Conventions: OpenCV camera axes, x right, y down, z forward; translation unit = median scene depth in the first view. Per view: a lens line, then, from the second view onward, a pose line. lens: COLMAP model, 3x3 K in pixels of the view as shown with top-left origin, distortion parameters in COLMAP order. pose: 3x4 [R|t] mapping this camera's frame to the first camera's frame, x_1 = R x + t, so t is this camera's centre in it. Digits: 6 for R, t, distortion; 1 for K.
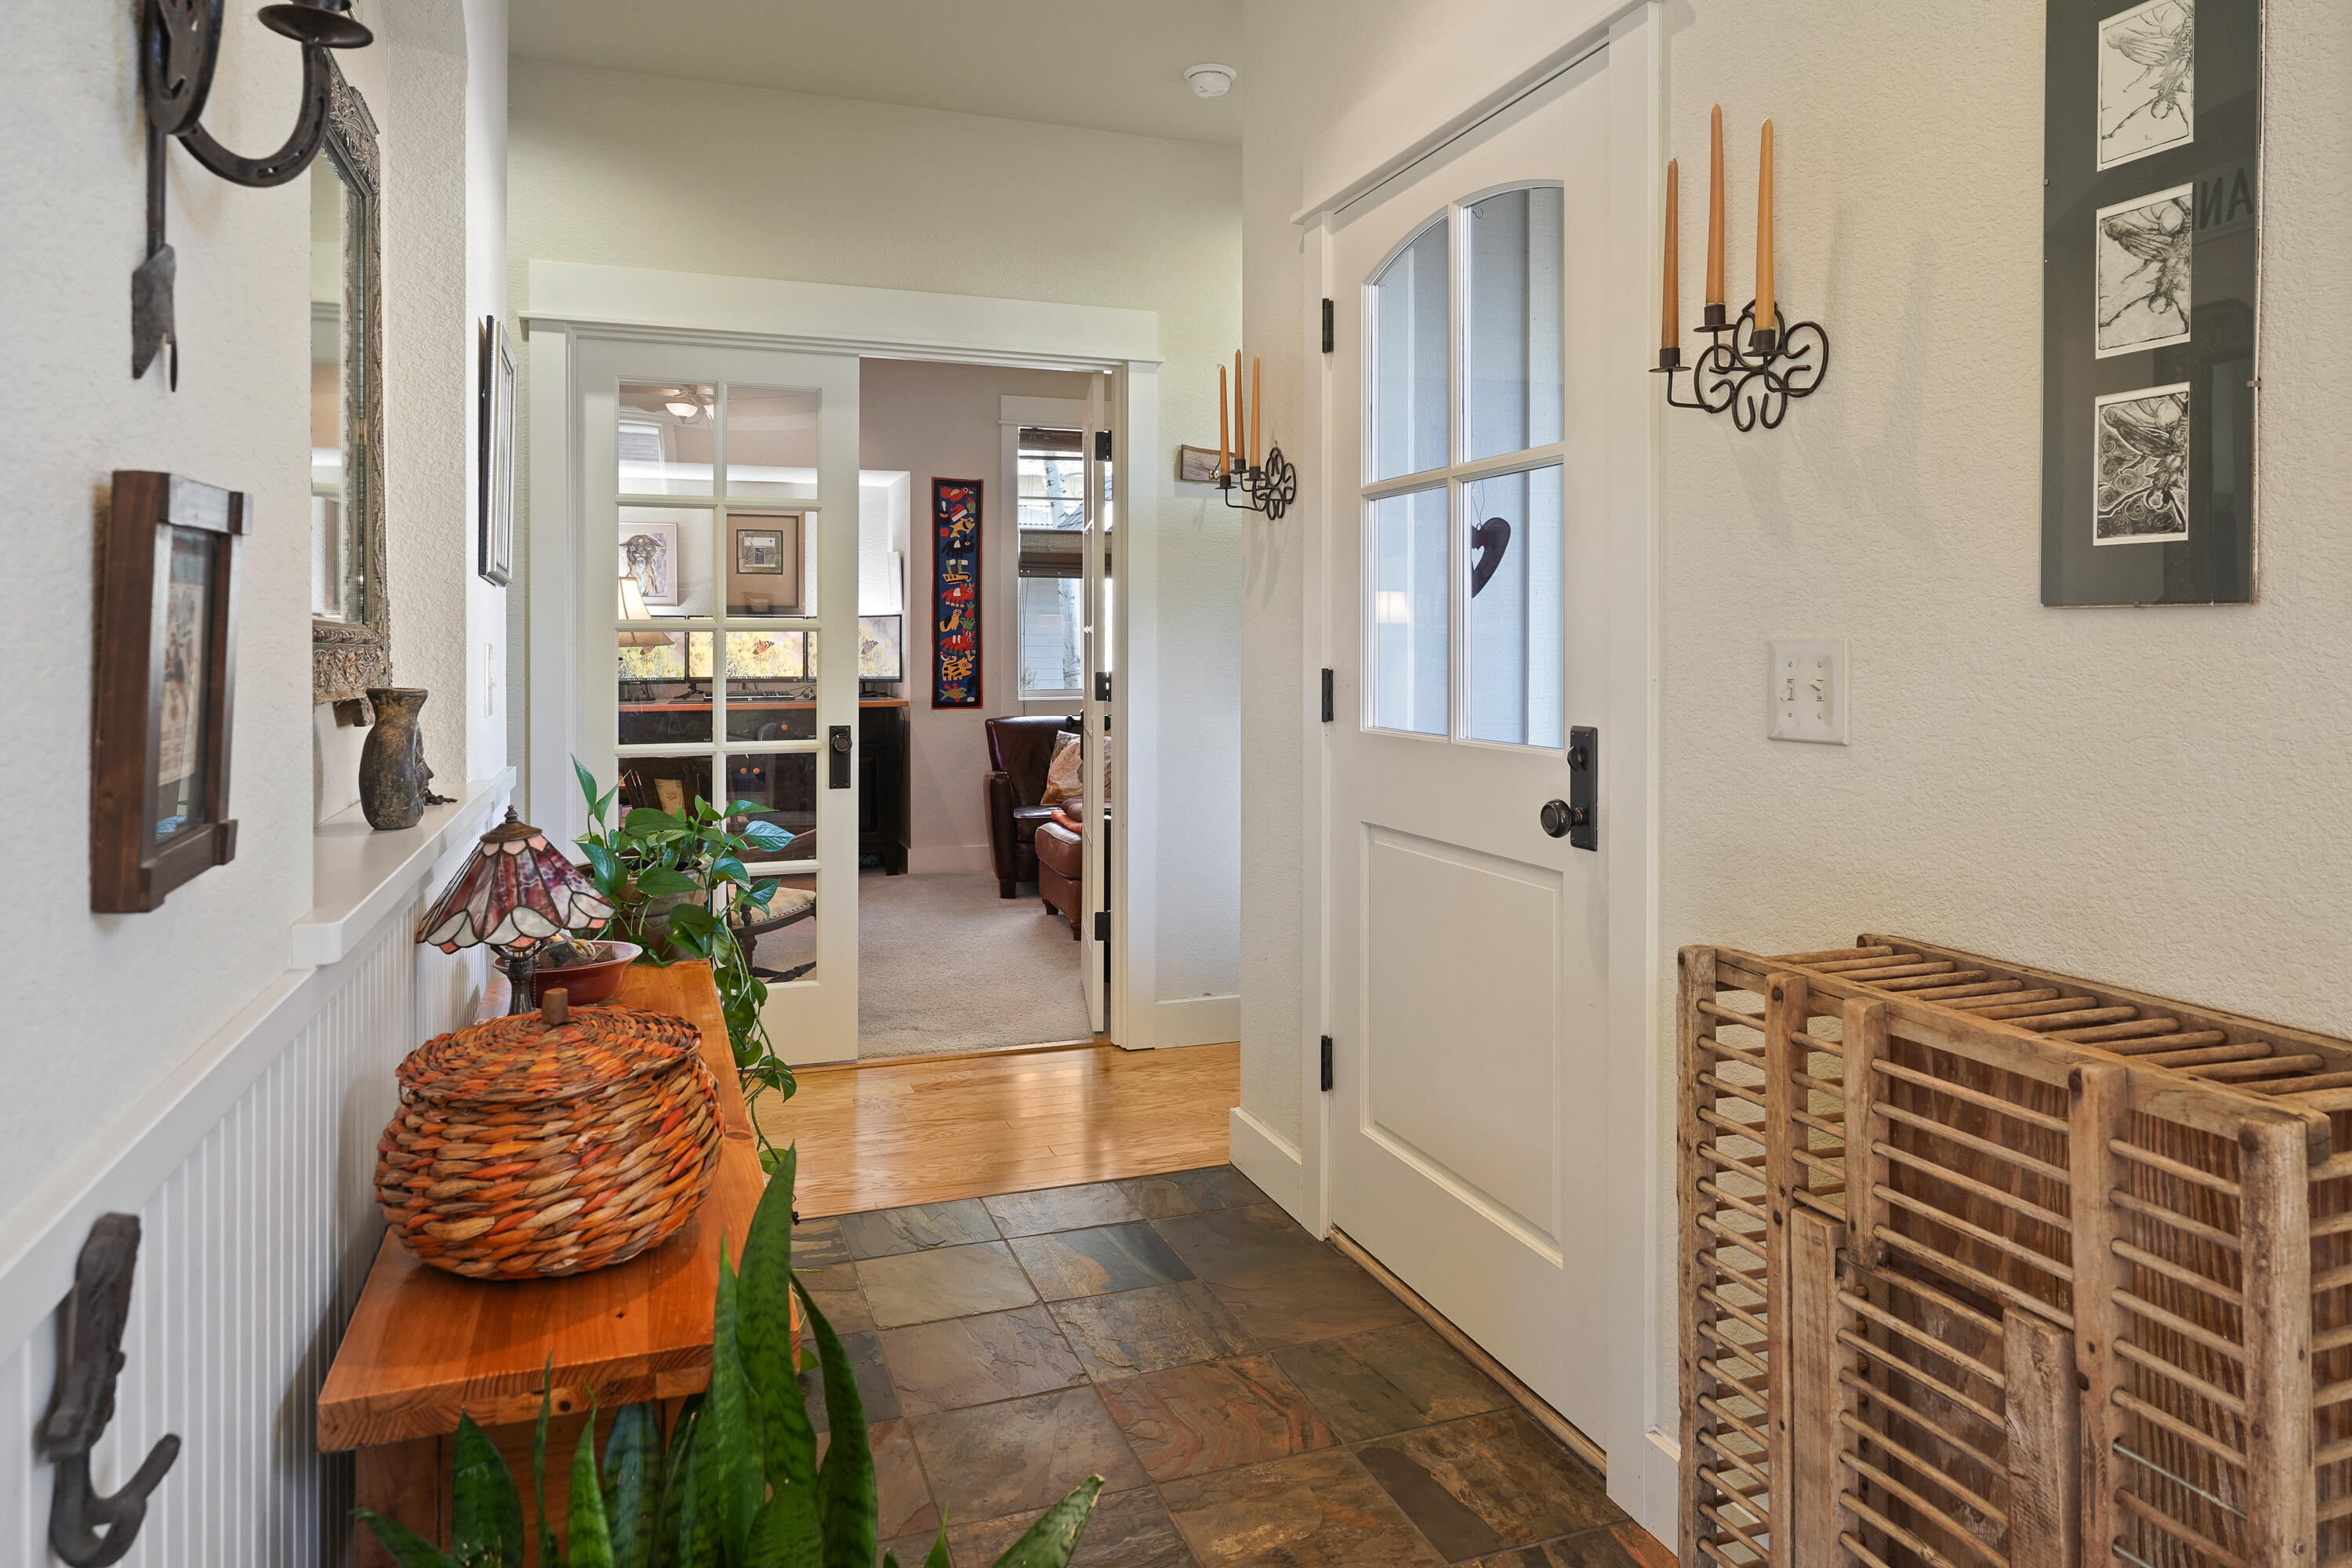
lens RADIAL K [[1463.8, 0, 1206.6], [0, 1463.8, 654.9], [0, 0, 1]] dist [0.000568, 0.000140]
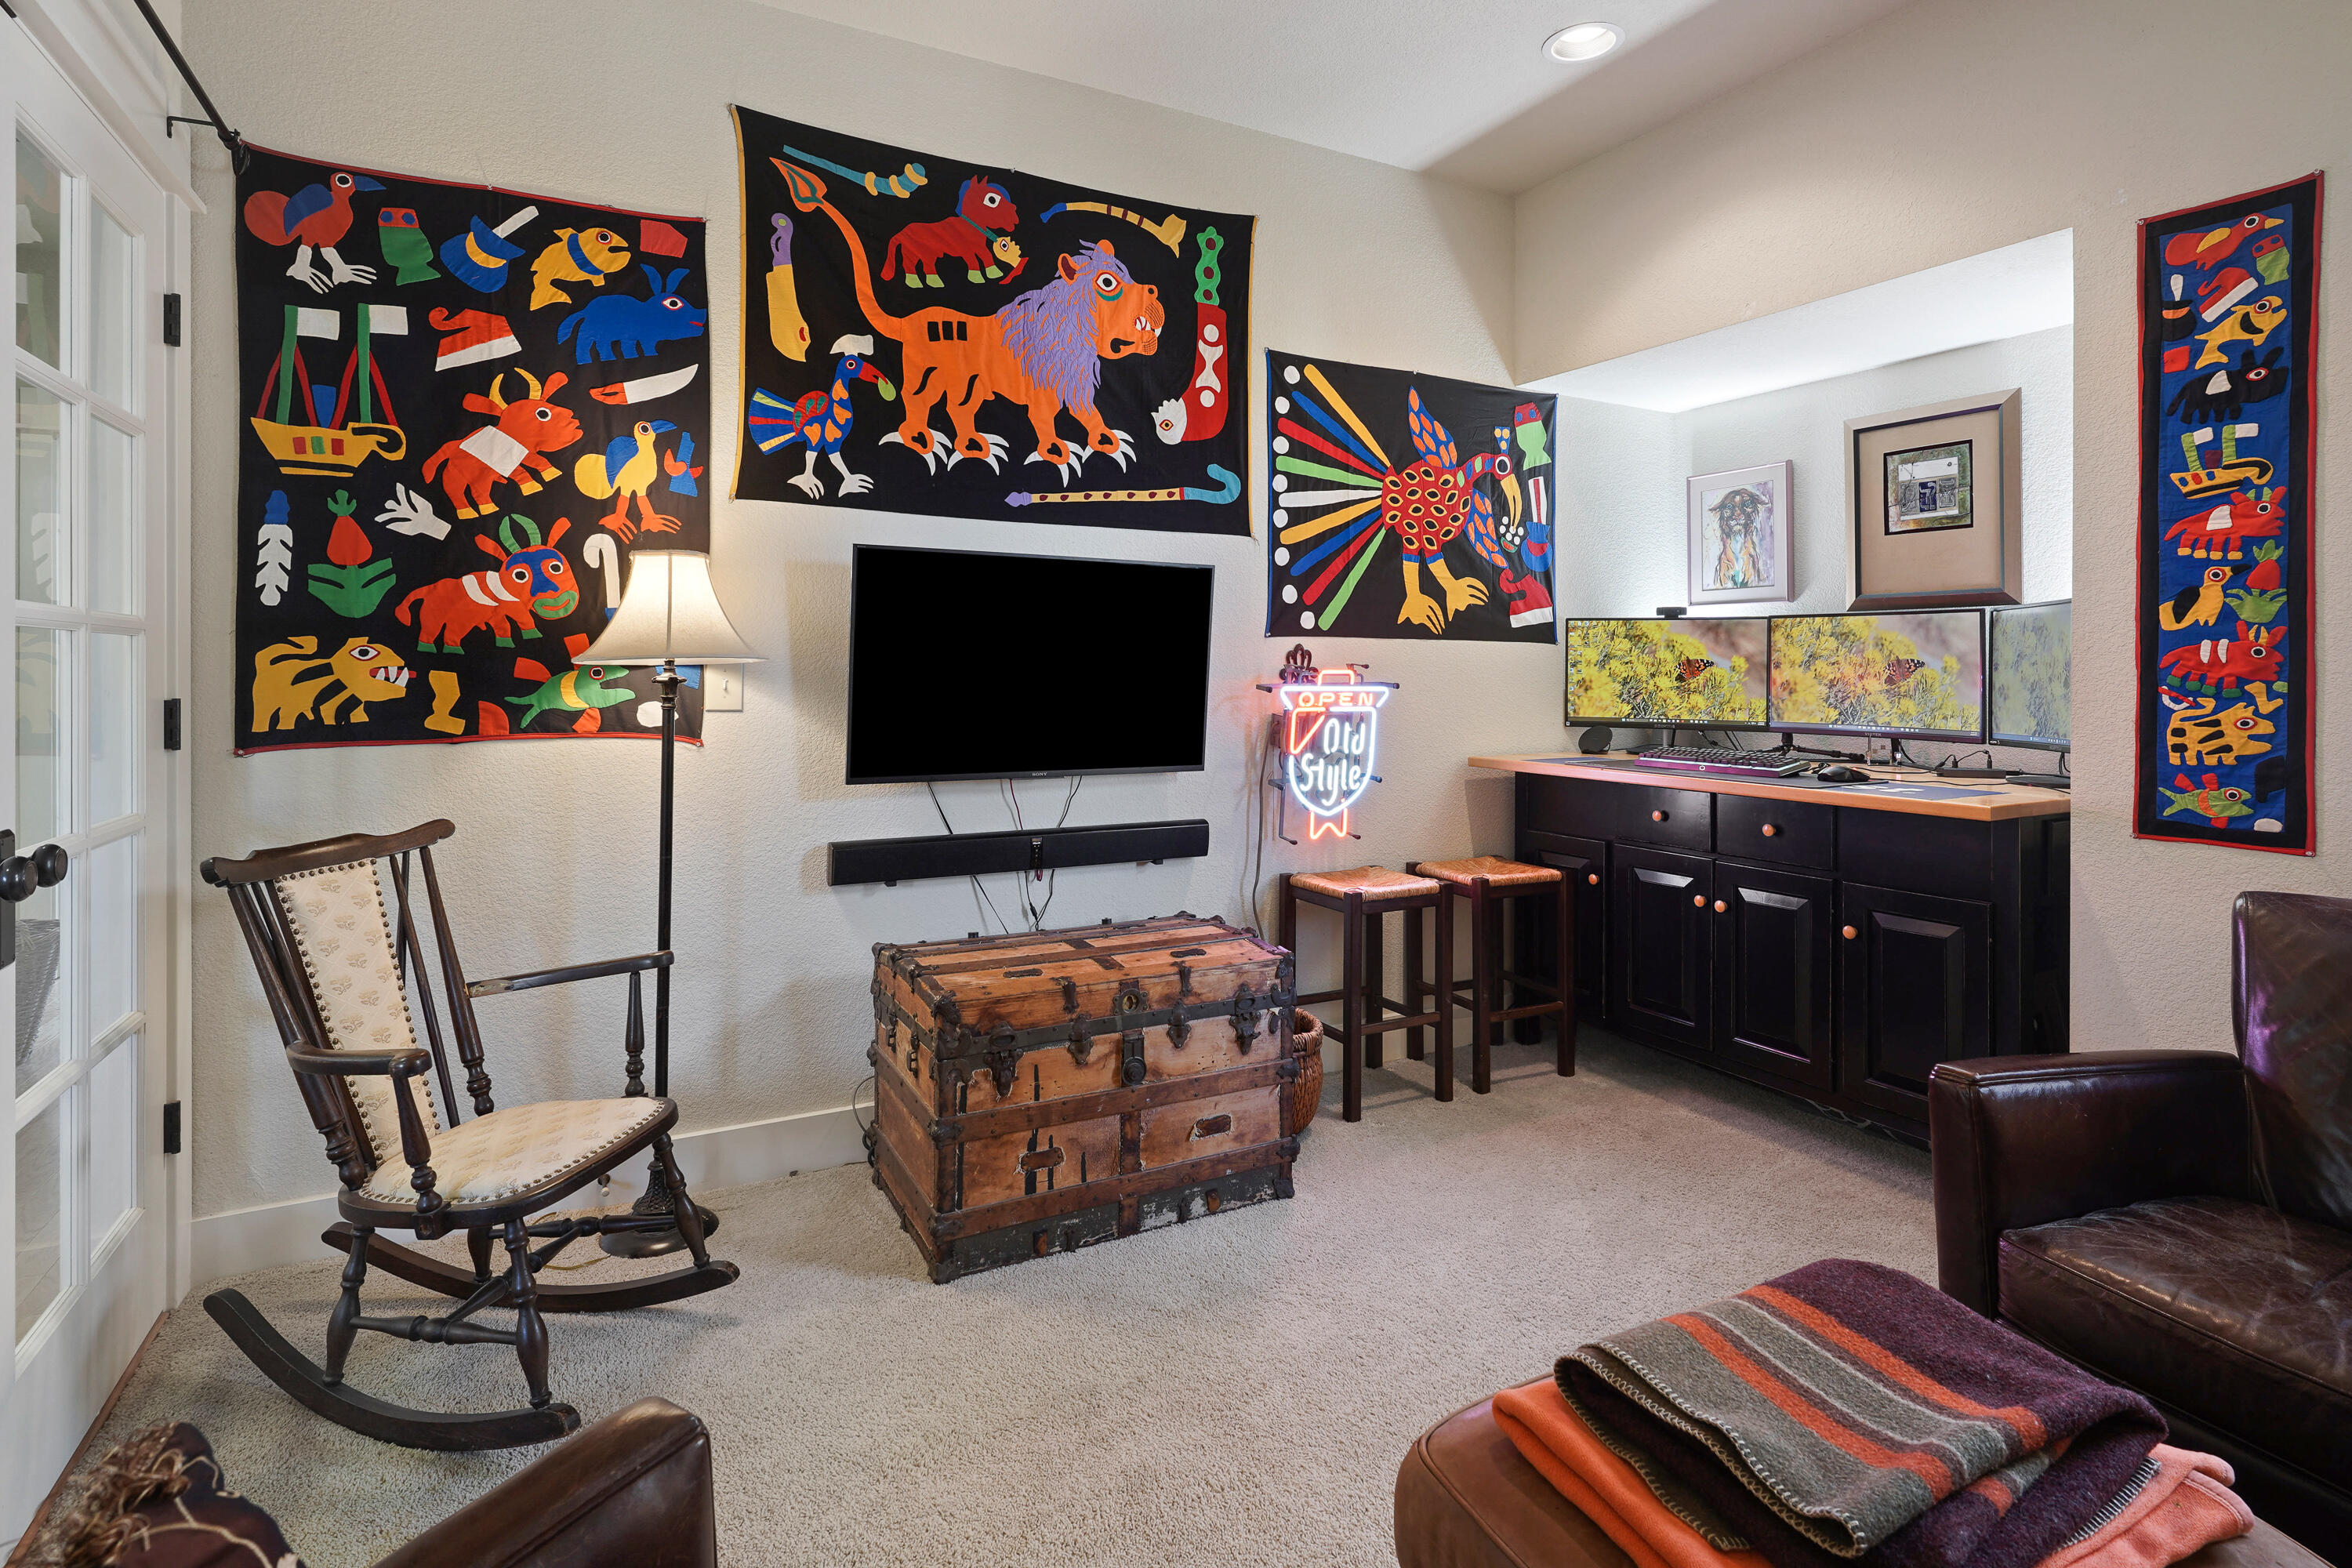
lens RADIAL K [[1178.2, 0, 1186.4], [0, 1178.2, 667.5], [0, 0, 1]] dist [0.000501, 0.000099]
pose [[0.113205, 0.001667, -0.993570, 0.085795], [-0.013293, 0.999912, 0.000163, -0.003401], [0.993483, 0.013189, 0.113217, 0.722018]]
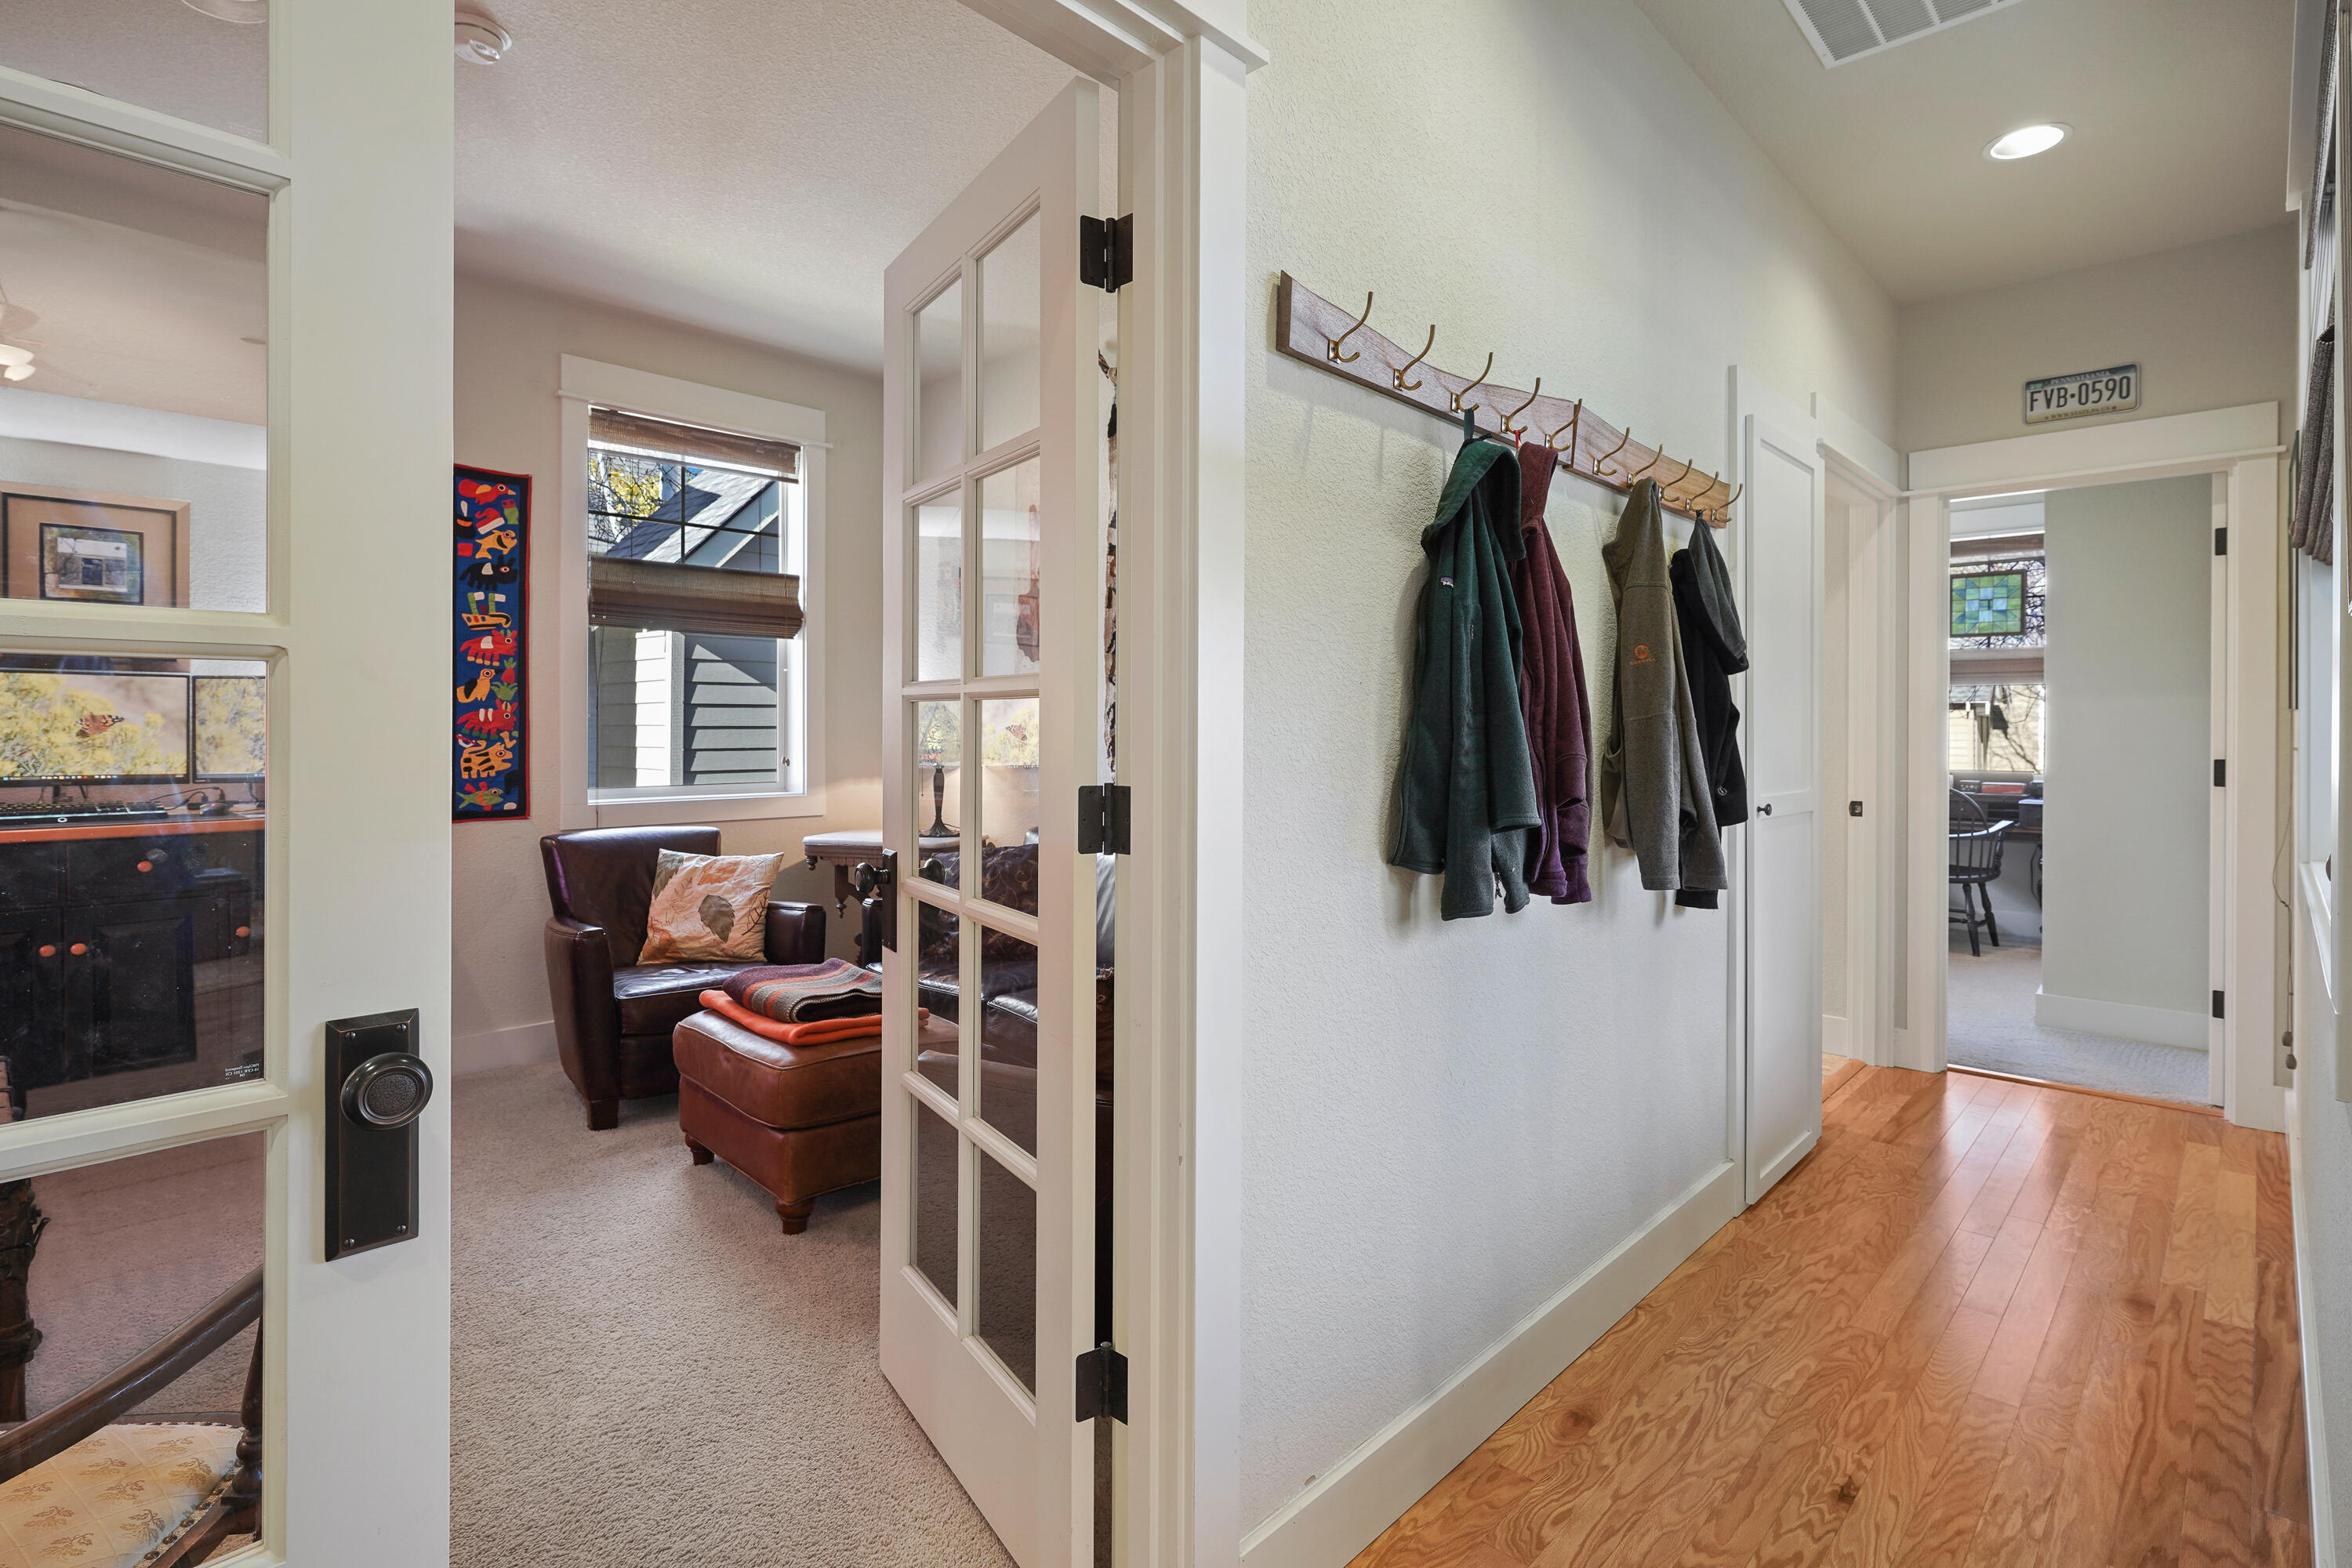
lens RADIAL K [[1149.7, 0, 1182.2], [0, 1149.7, 738.7], [0, 0, 1]] dist [-0.001339, 0.000935]
pose [[0.902074, 0.000457, 0.431581, -0.112367], [-0.001728, 0.999995, 0.002551, -0.001917], [-0.431578, -0.003047, 0.902071, 0.405105]]
